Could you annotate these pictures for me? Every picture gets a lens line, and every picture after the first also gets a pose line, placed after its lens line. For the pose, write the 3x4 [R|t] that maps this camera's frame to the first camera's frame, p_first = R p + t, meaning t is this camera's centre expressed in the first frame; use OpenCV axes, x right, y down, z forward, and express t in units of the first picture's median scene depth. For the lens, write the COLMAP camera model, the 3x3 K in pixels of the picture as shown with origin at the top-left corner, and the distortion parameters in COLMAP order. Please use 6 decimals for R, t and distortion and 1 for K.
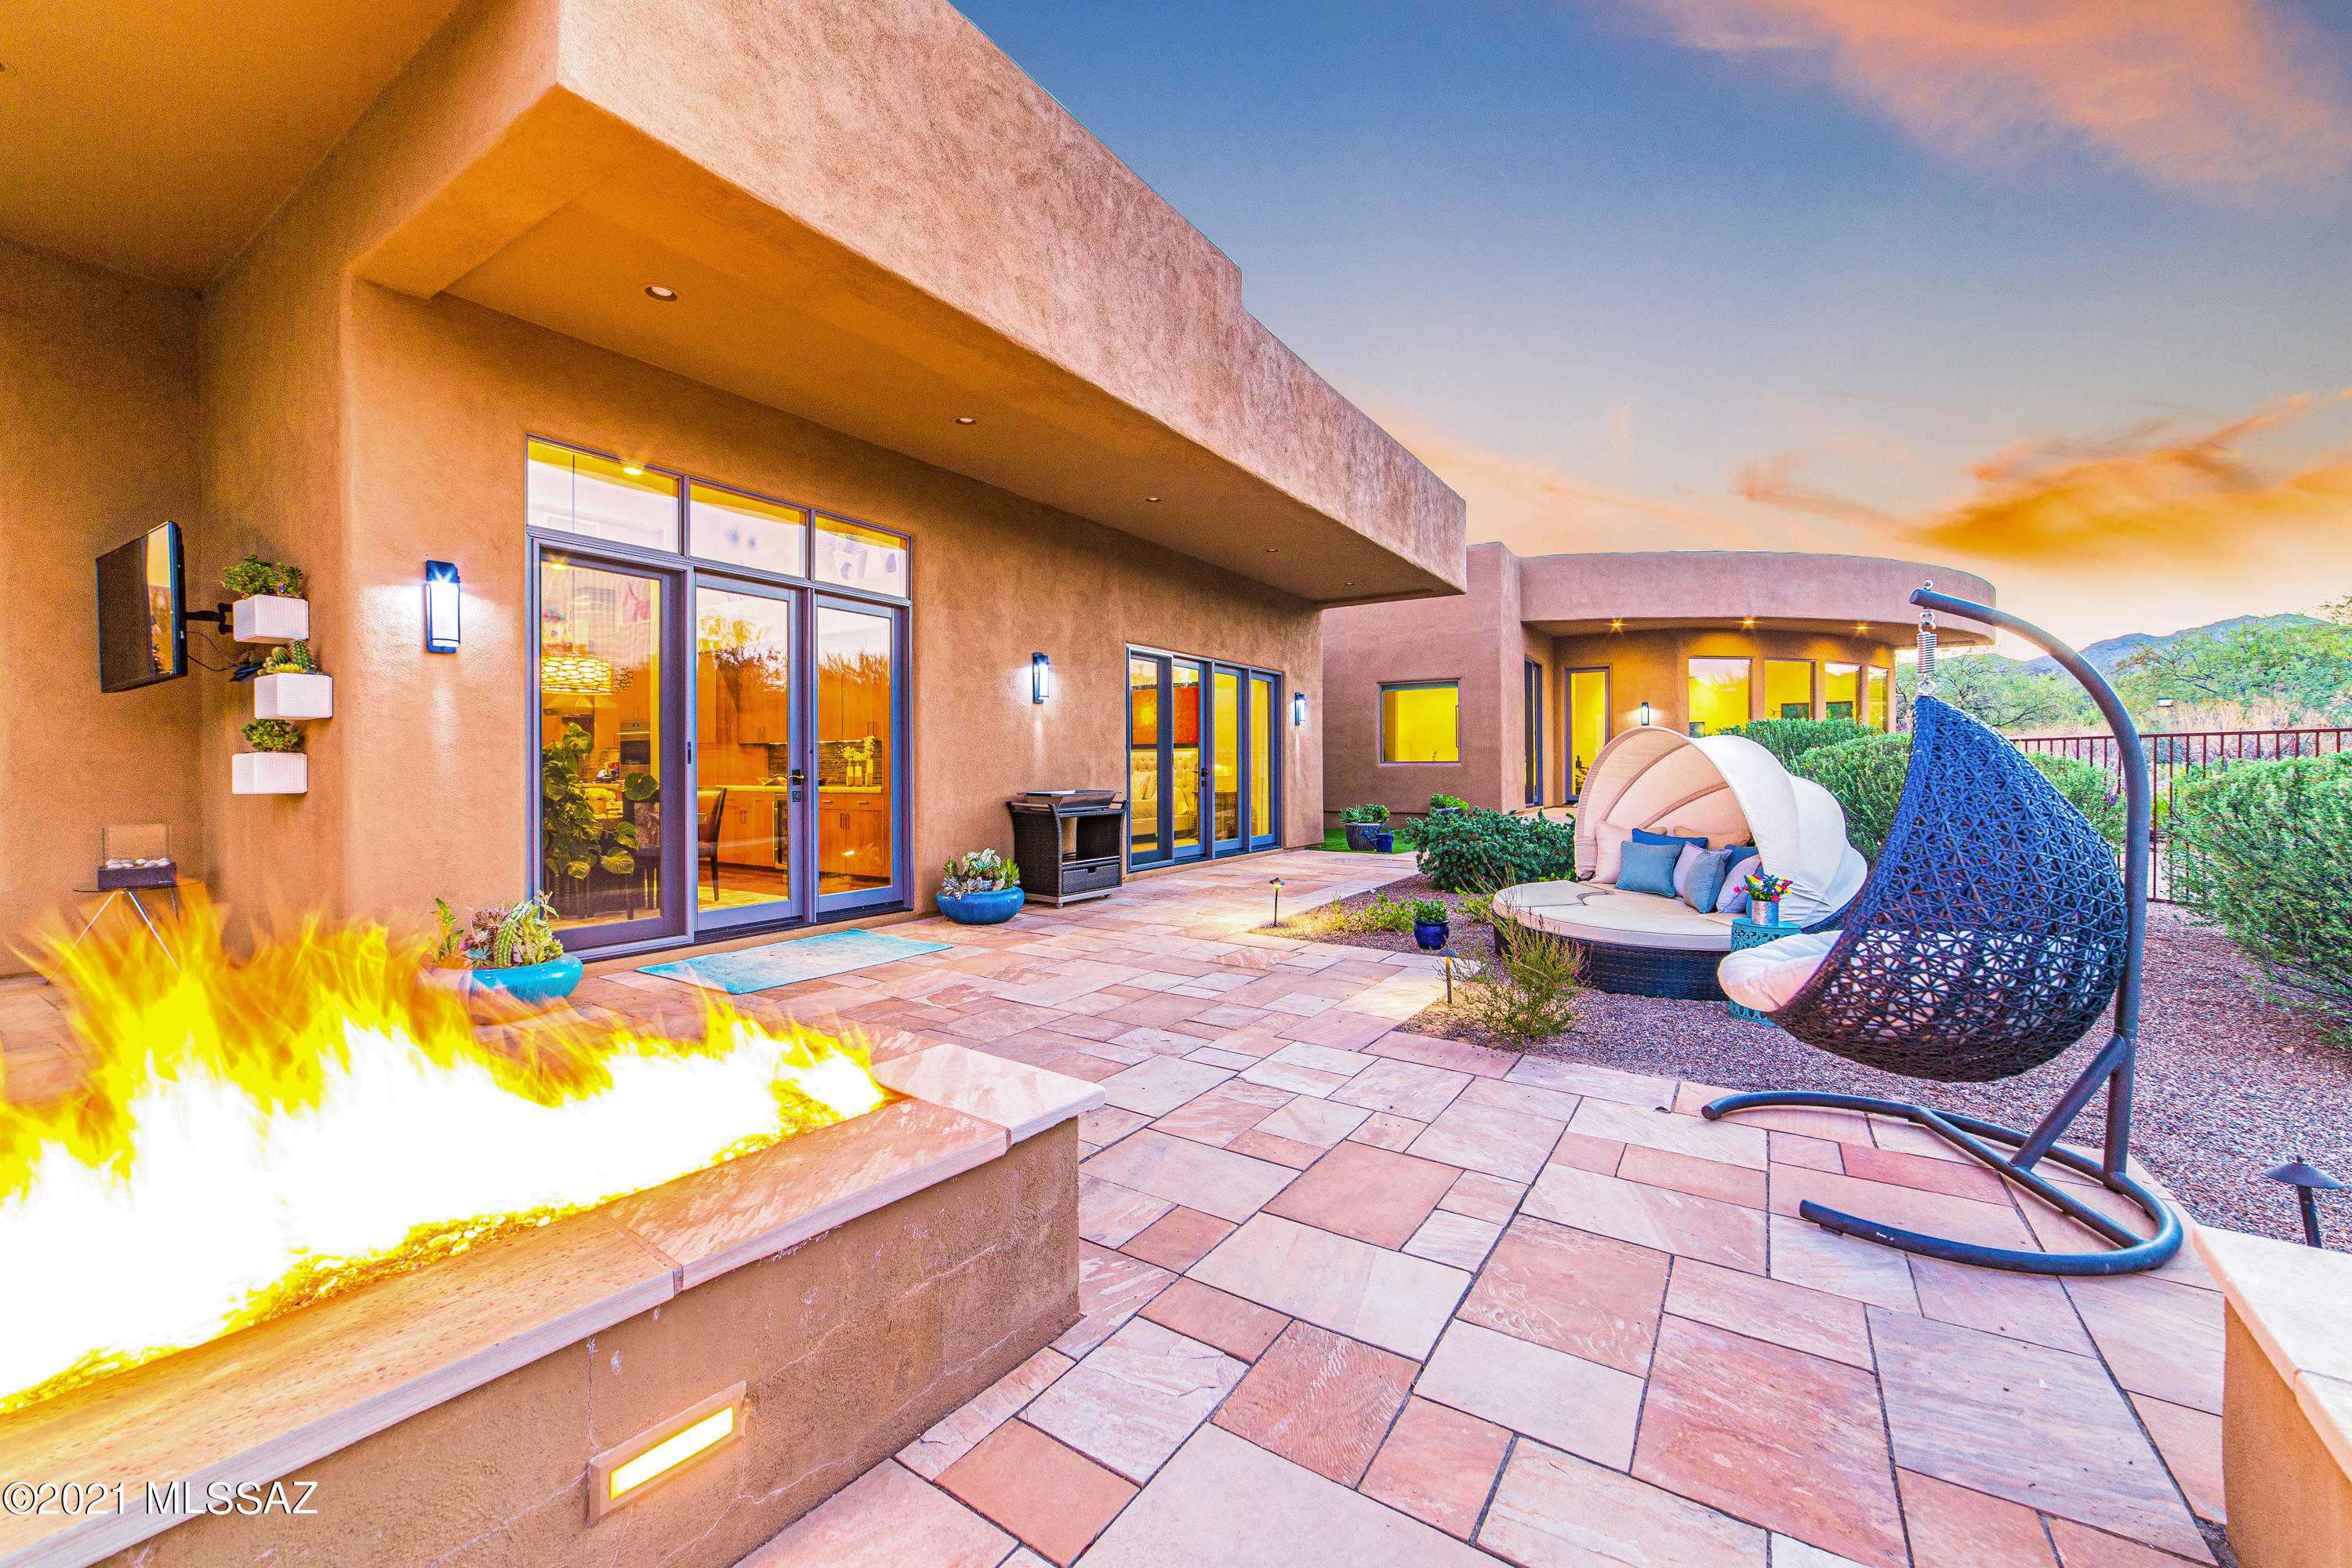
lens RADIAL K [[933.3, 0, 1173.3], [0, 933.3, 759.5], [0, 0, 1]] dist [-0.016405, 0.011107]
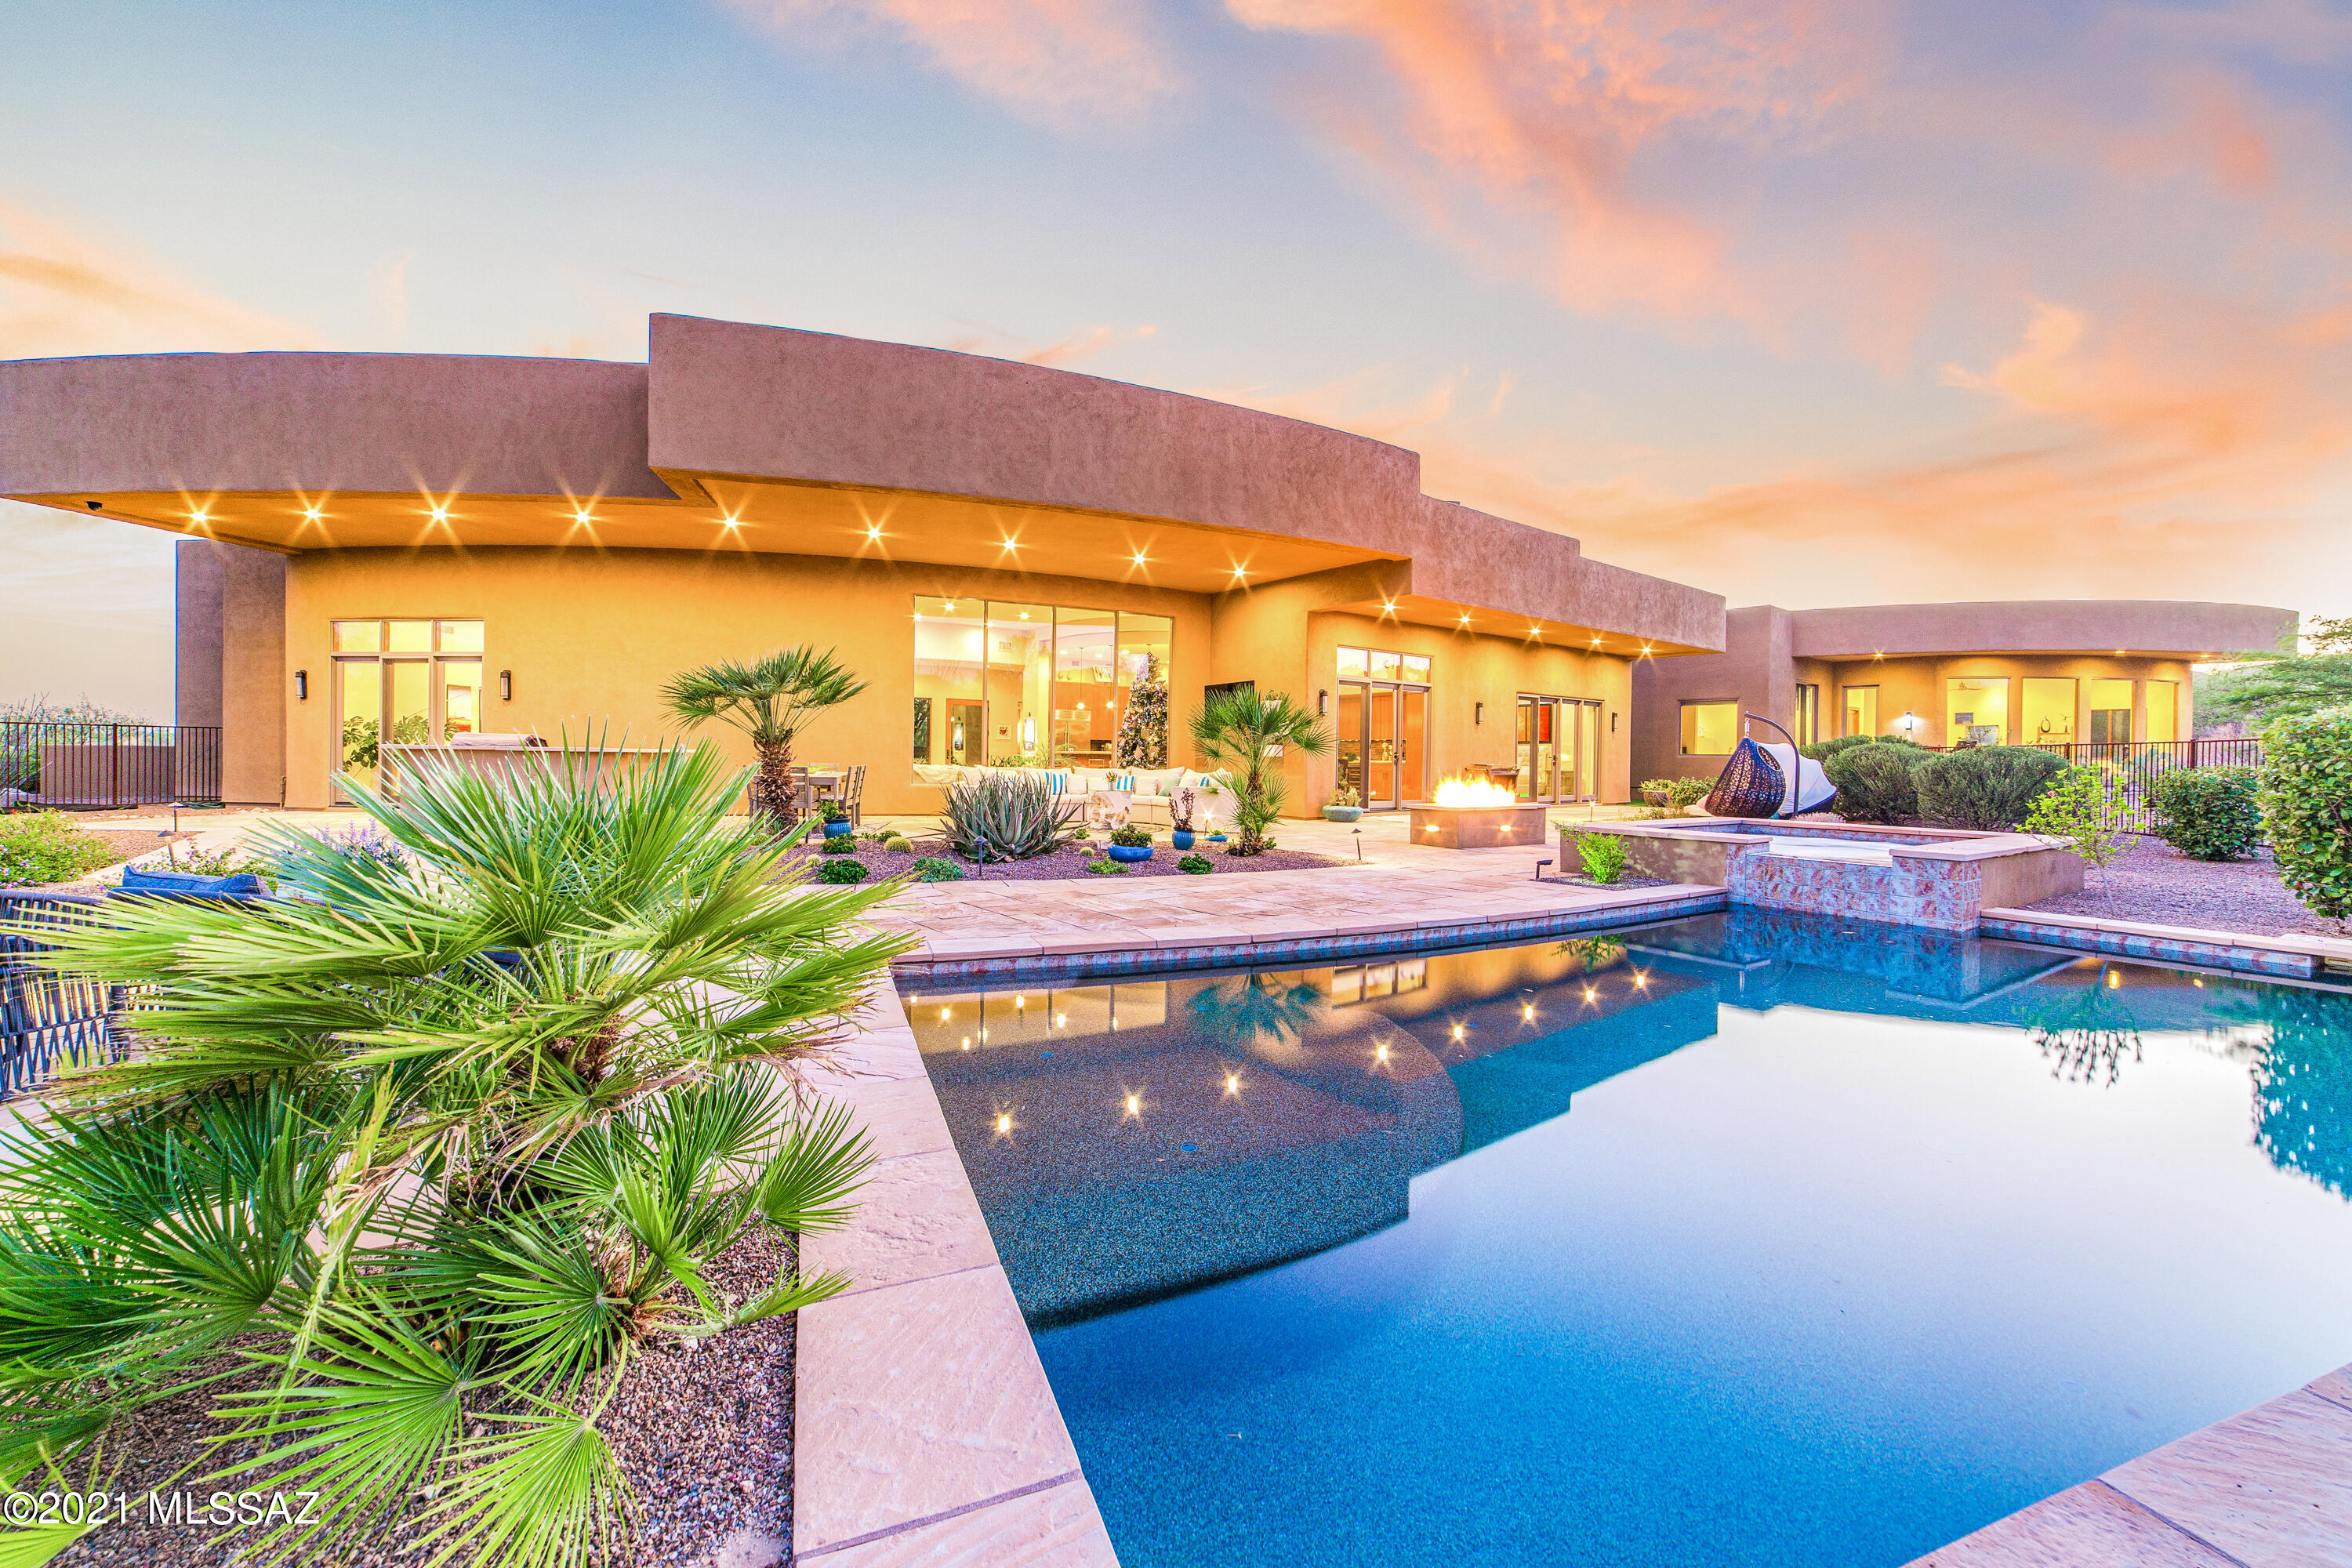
lens RADIAL K [[940.9, 0, 1169.2], [0, 940.9, 749.0], [0, 0, 1]] dist [-0.001946, 0.011239]
pose [[0.944958, 0.010847, -0.327011, -0.053143], [-0.010664, 0.999940, 0.002354, 0.000348], [0.327017, 0.001263, 0.945018, -0.675860]]
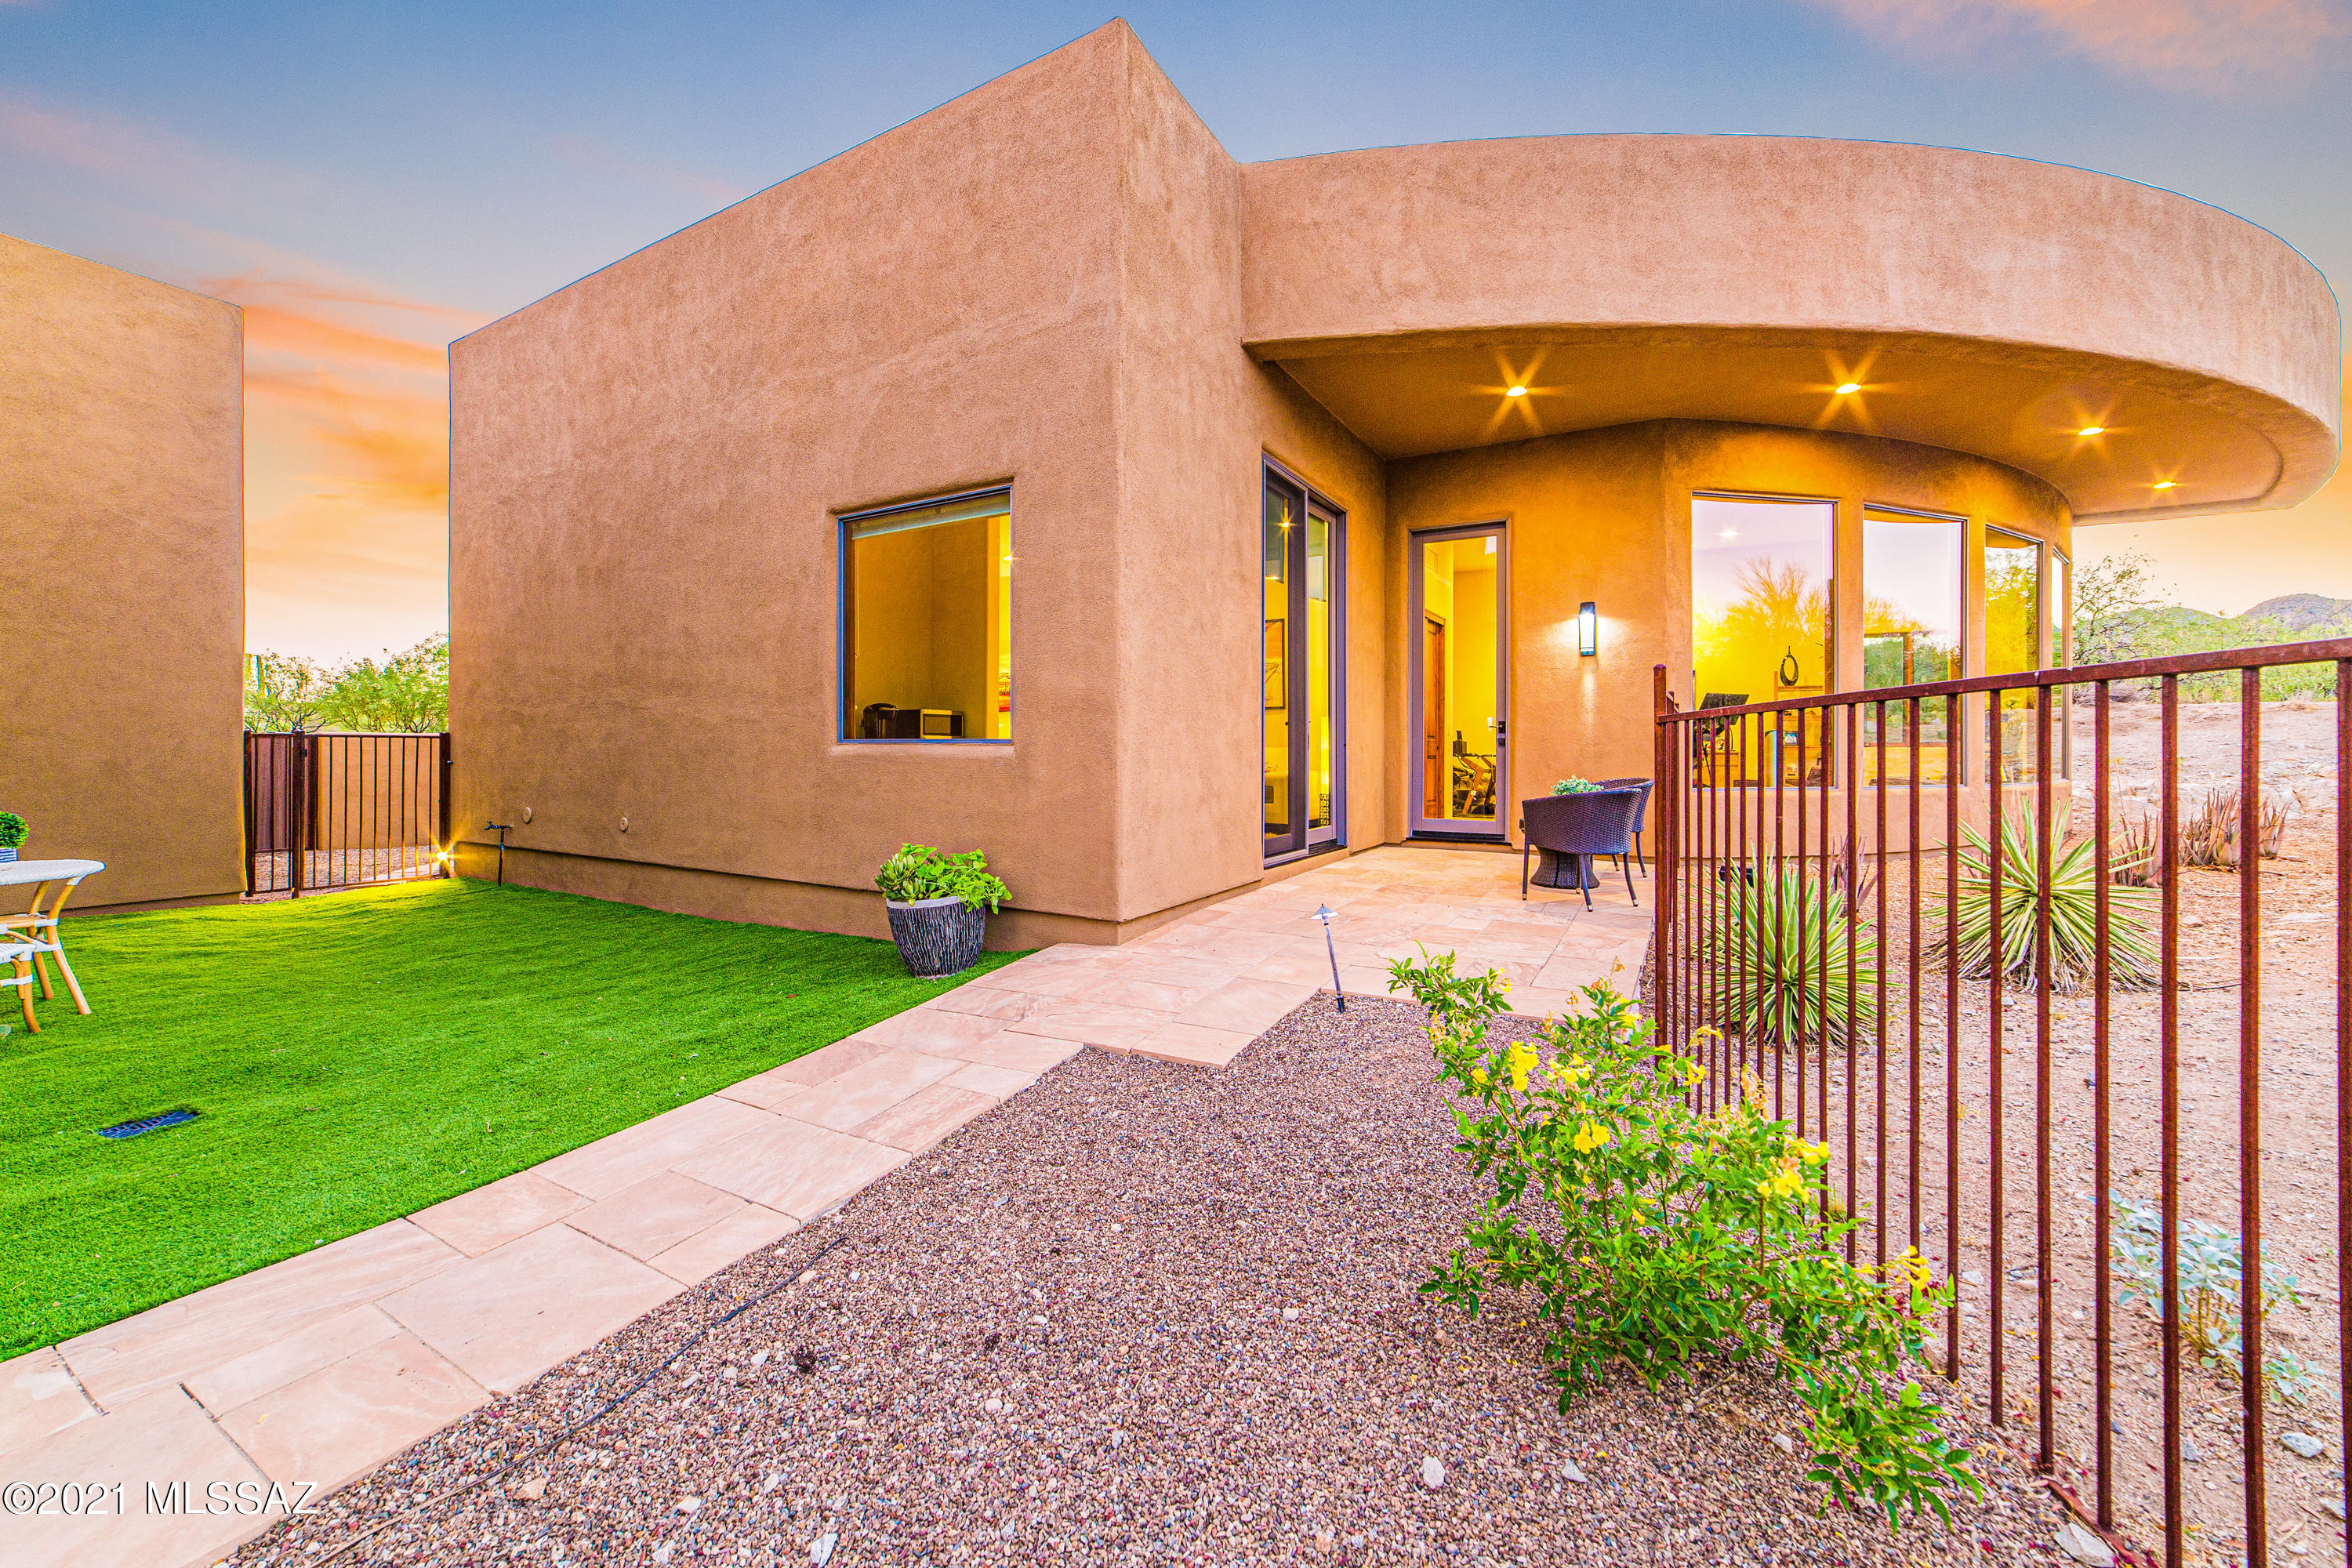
lens RADIAL K [[940.9, 0, 1169.2], [0, 940.9, 749.0], [0, 0, 1]] dist [-0.001946, 0.011239]
pose [[0.998958, 0.001564, 0.045618, 0.334950], [-0.001995, 0.999954, 0.009408, 0.001953], [-0.045601, -0.009490, 0.998915, 0.653338]]
